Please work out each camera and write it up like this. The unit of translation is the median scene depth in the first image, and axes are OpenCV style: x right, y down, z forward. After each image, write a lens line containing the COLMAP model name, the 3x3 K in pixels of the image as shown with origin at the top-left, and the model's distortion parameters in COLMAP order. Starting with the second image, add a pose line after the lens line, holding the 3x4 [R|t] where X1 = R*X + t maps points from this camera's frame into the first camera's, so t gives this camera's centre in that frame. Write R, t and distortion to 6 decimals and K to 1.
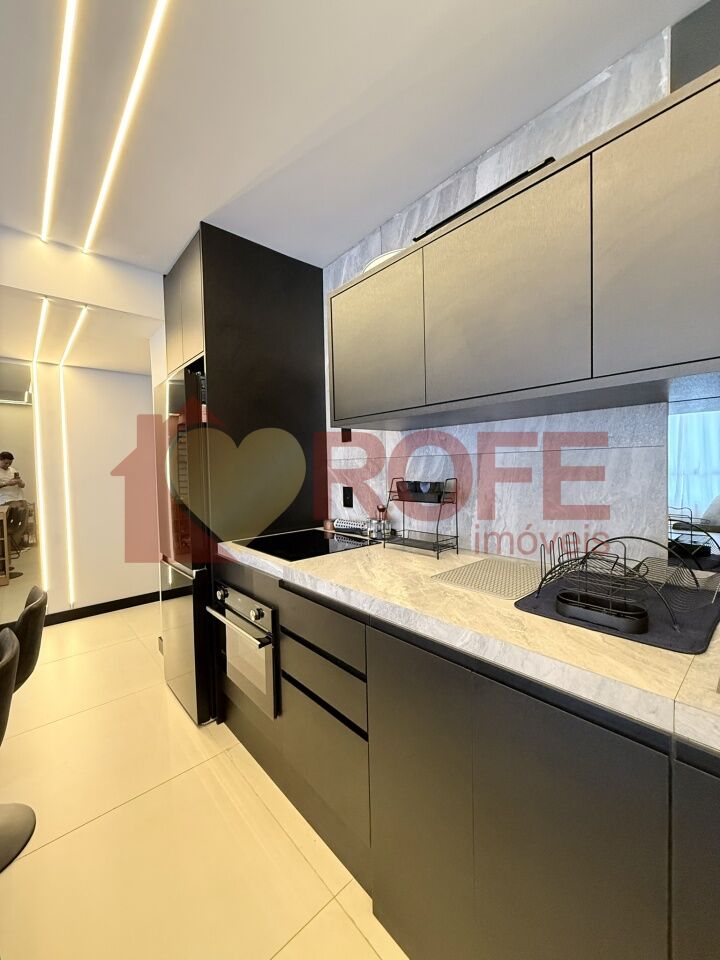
lens RADIAL K [[382.2, 0, 361.1], [0, 382.2, 479.5], [0, 0, 1]] dist [-0.003464, 0.001465]
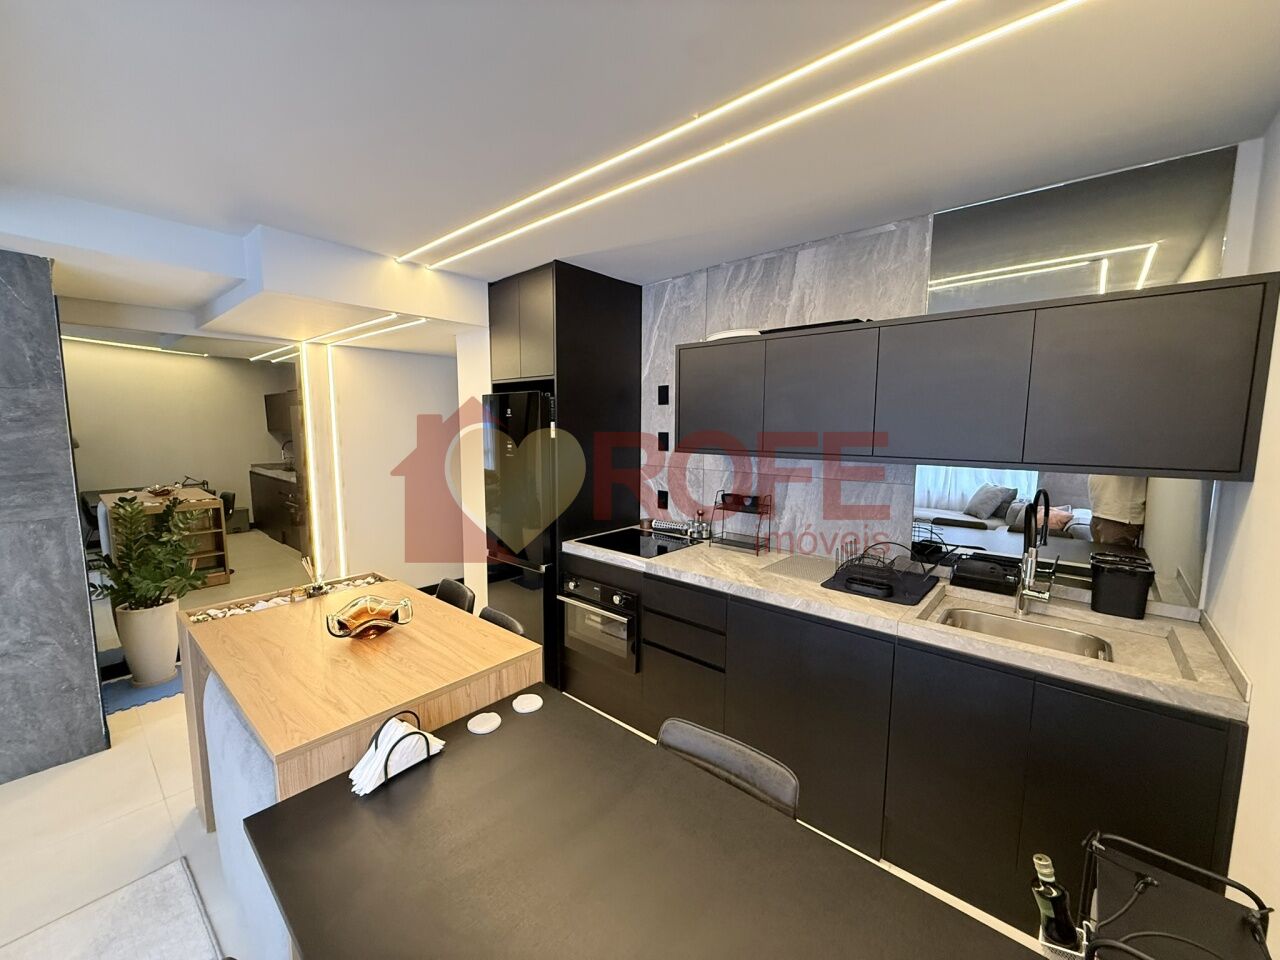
lens RADIAL K [[509.6, 0, 636.7], [0, 509.6, 481.1], [0, 0, 1]] dist [-0.003464, 0.001465]
pose [[0.991979, 0.013183, 0.125717, -0.424094], [-0.022753, 0.996924, 0.074992, -0.169364], [-0.124342, -0.077251, 0.989228, -0.660844]]
